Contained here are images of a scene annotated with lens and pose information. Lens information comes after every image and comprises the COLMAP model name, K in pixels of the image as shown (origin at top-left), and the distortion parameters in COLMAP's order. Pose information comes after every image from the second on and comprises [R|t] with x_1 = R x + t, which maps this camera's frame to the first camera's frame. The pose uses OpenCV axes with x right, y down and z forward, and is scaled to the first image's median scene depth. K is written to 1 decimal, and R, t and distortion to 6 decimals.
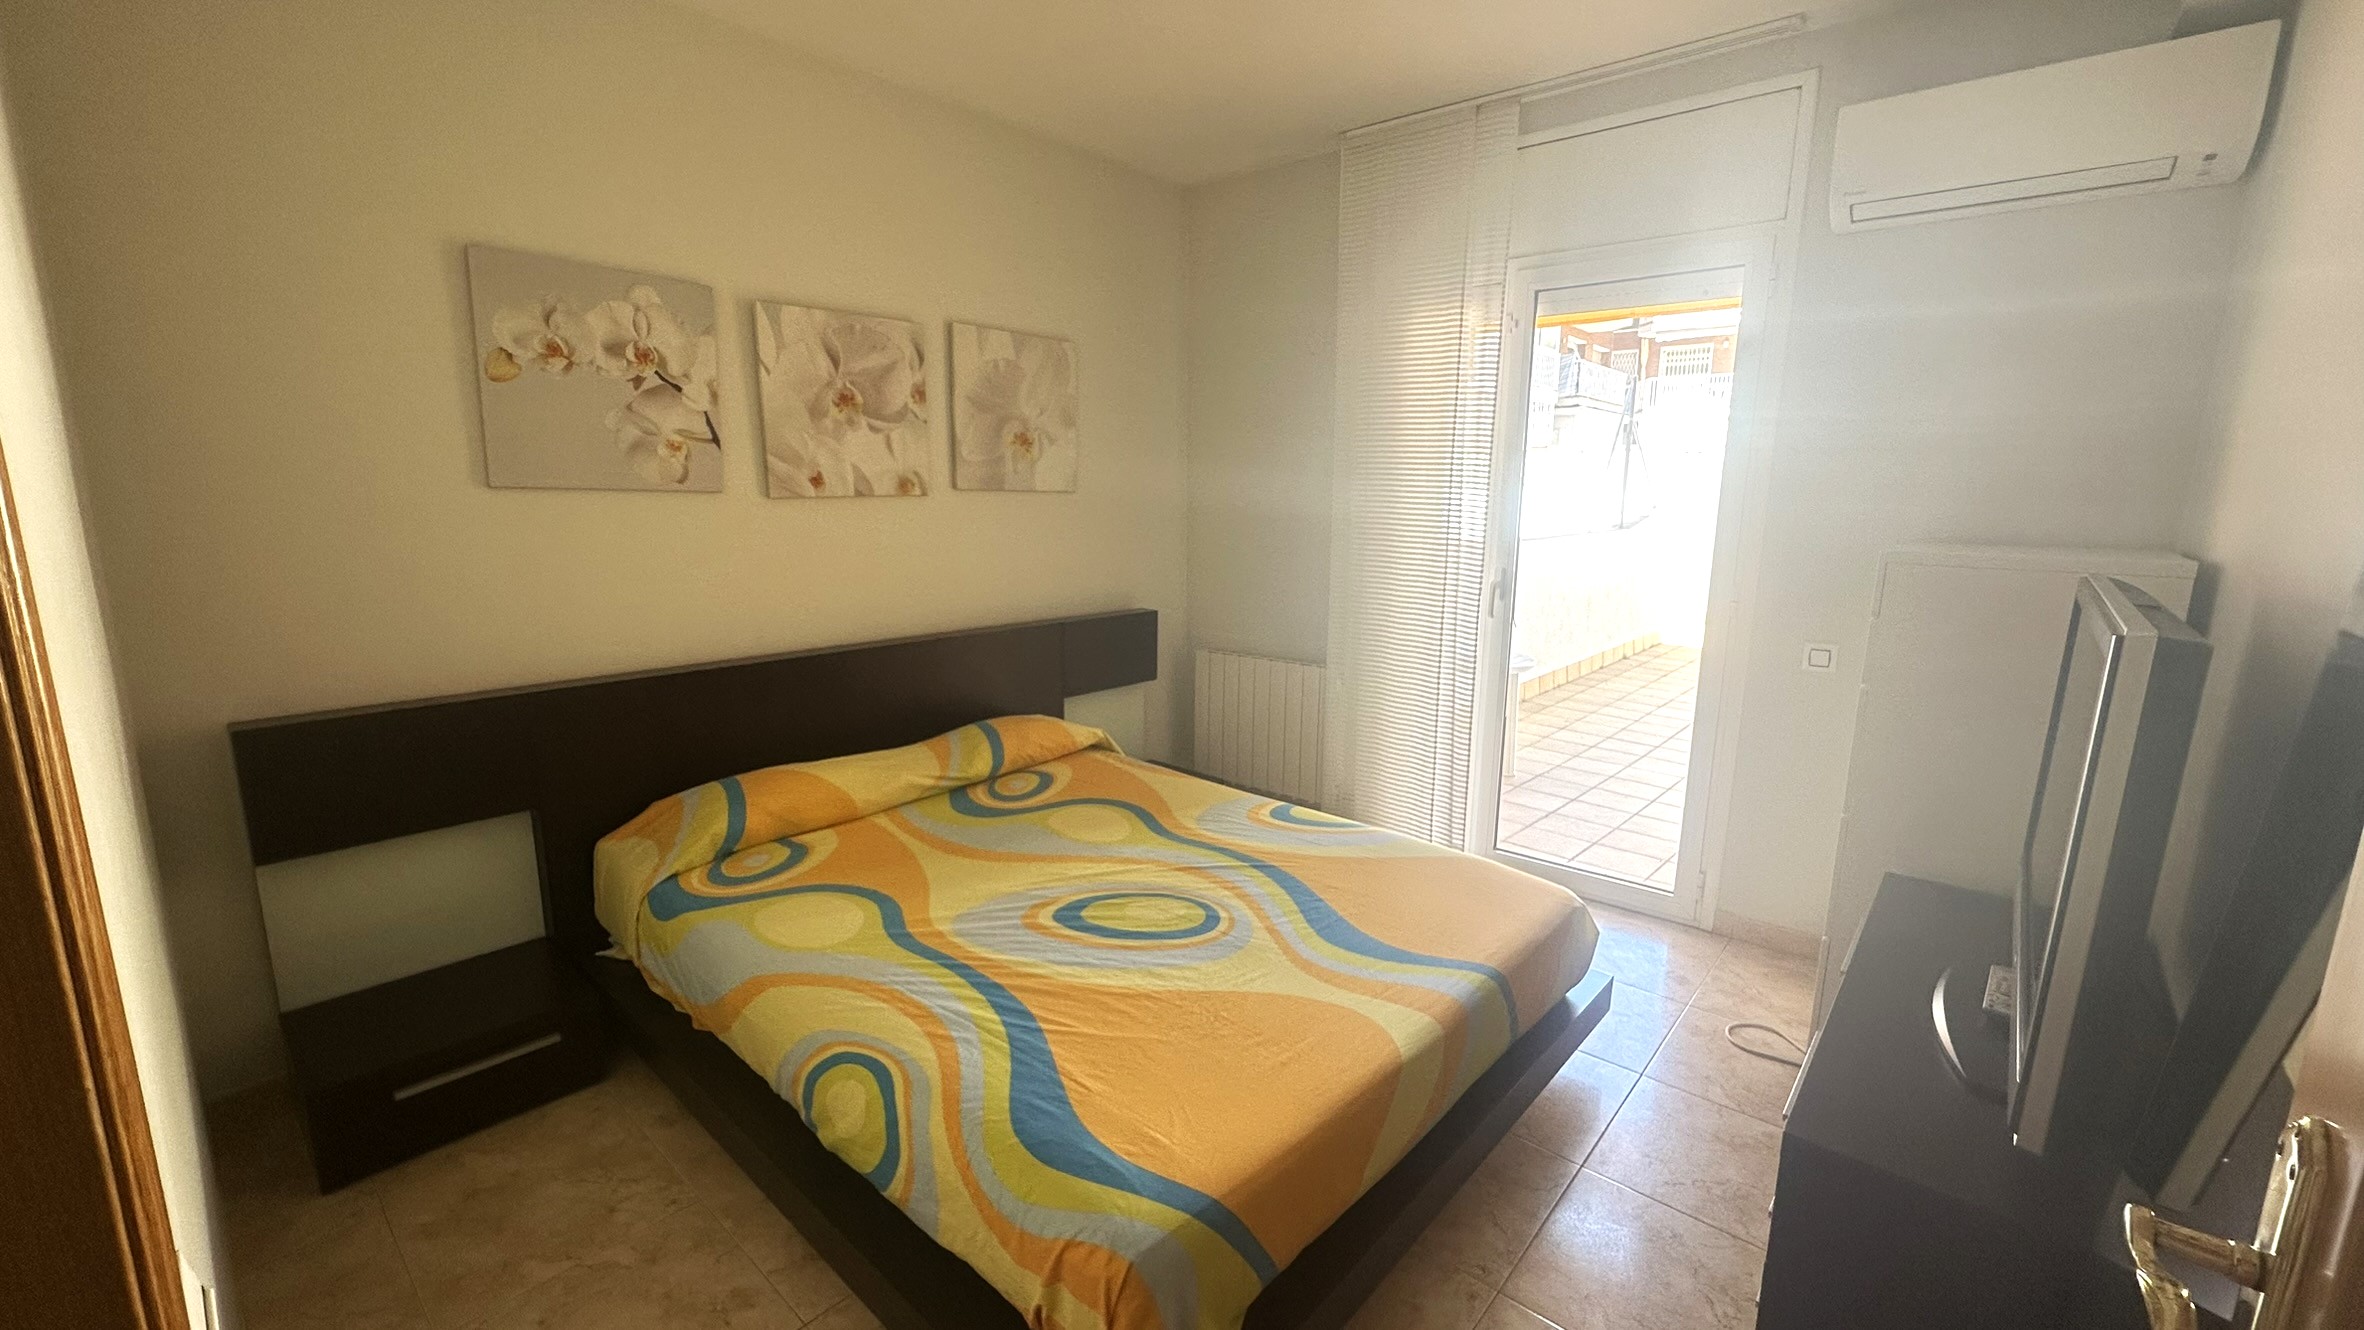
lens RADIAL K [[947.4, 0, 1179.1], [0, 947.4, 670.6], [0, 0, 1]] dist [-0.004727, 0.001247]
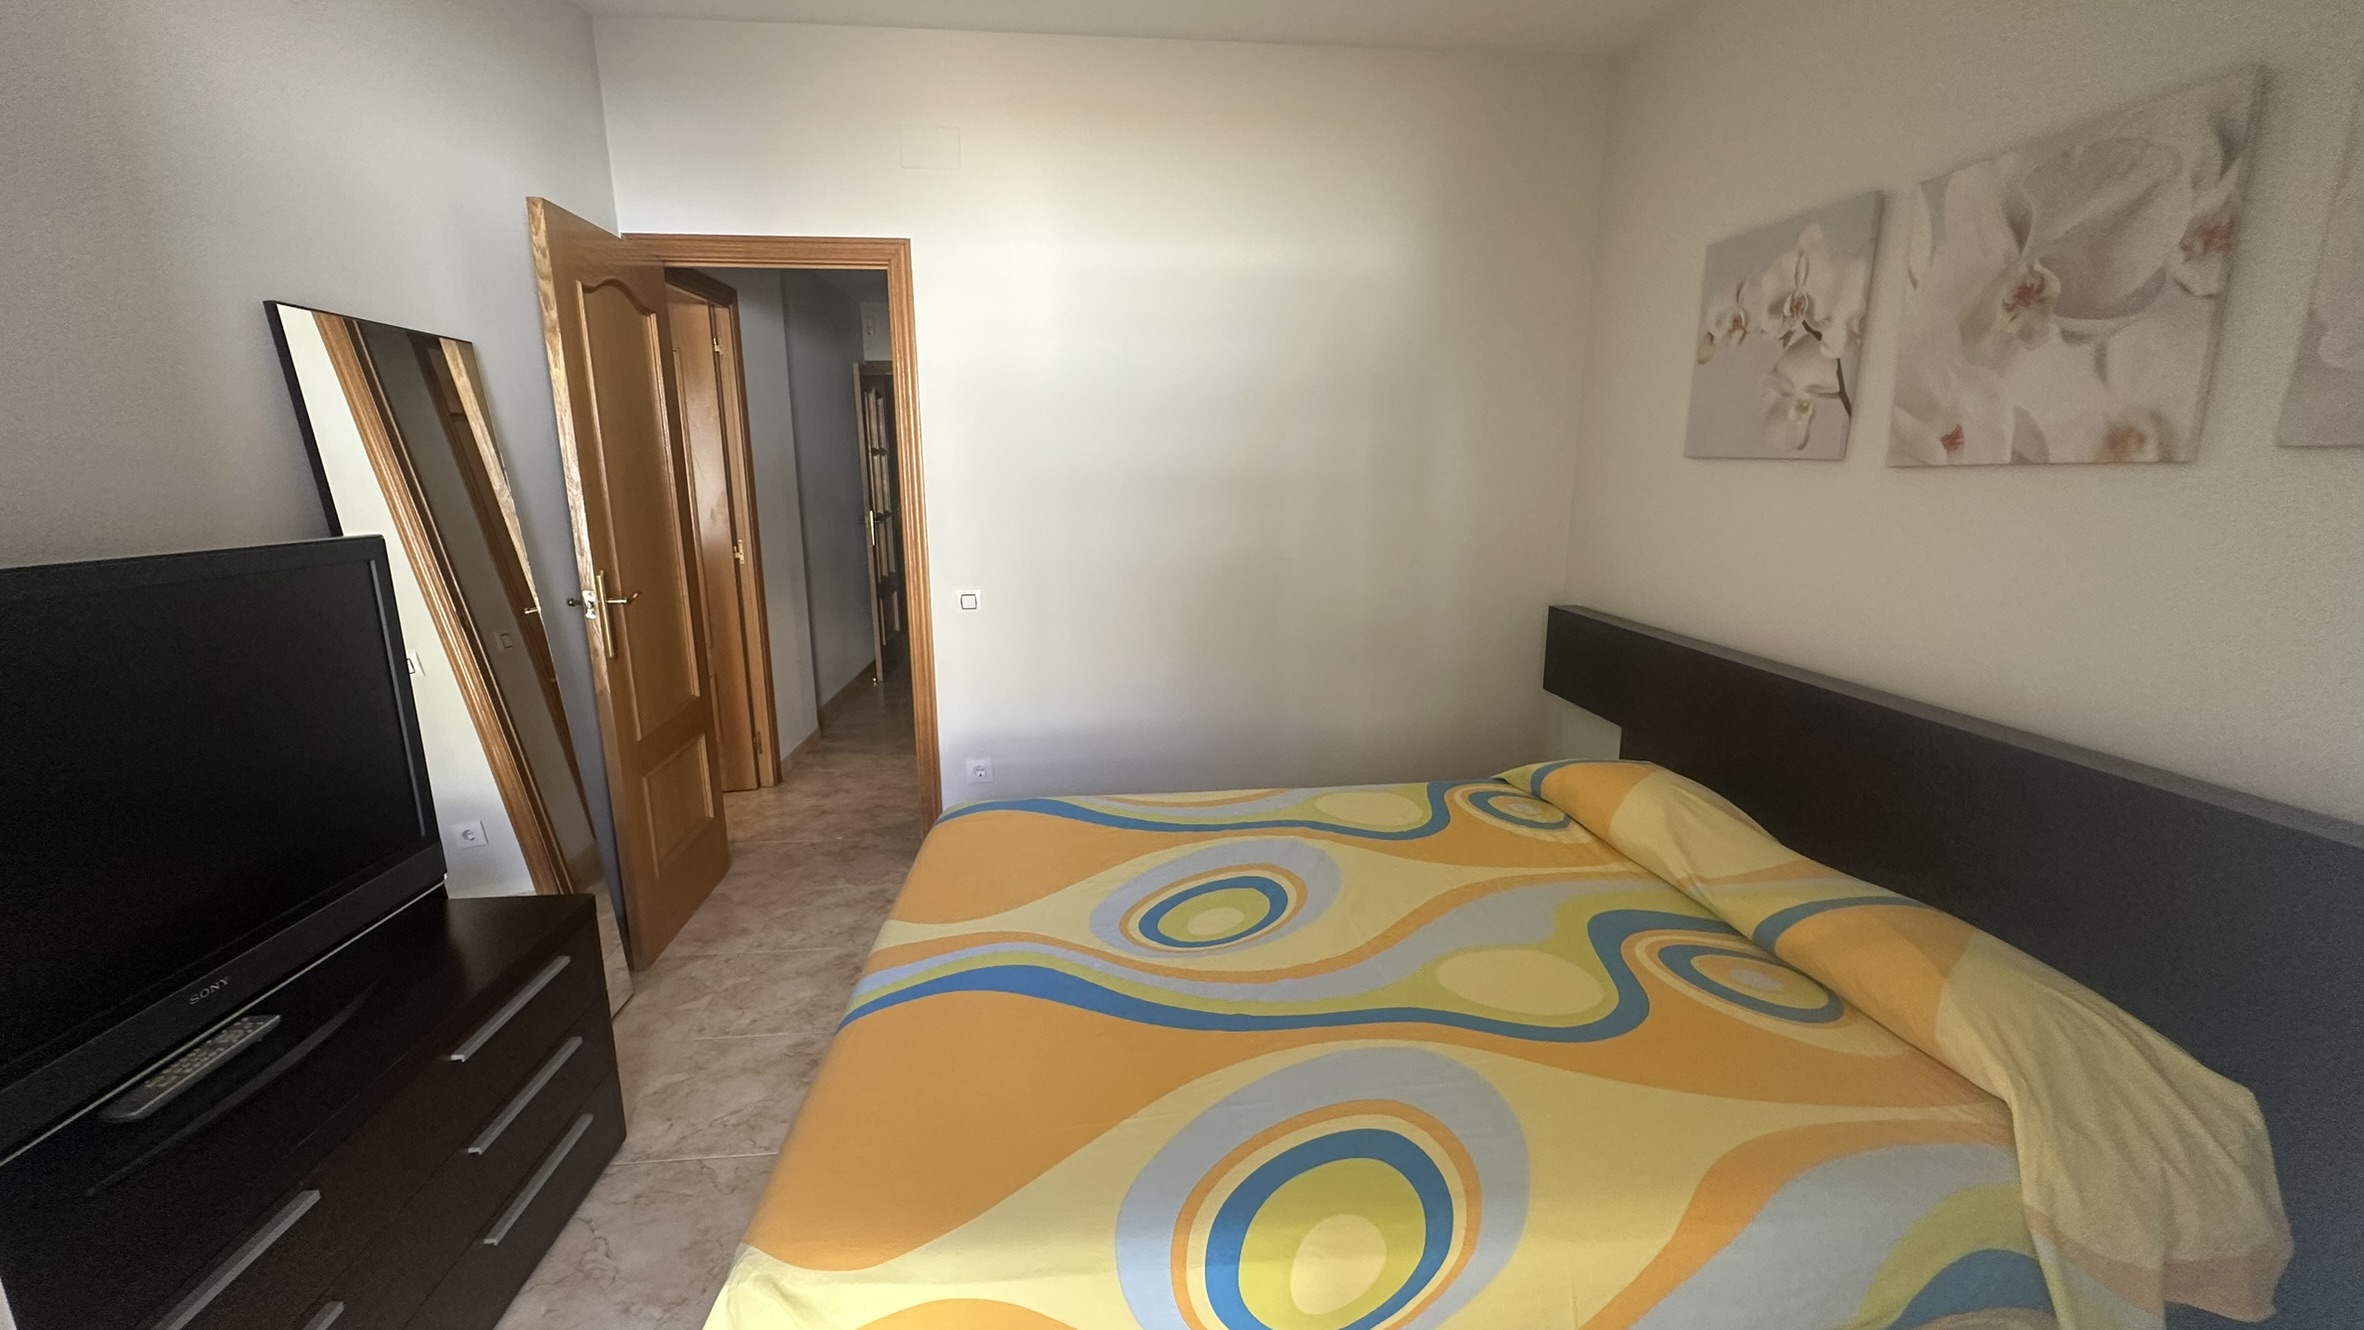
lens RADIAL K [[947.4, 0, 1177.6], [0, 947.4, 668.1], [0, 0, 1]] dist [-0.004727, 0.001247]
pose [[-0.685747, 0.152489, -0.711687, 0.457498], [-0.128911, 0.936902, 0.324957, -0.200314], [0.716333, 0.314582, -0.622821, 1.092912]]
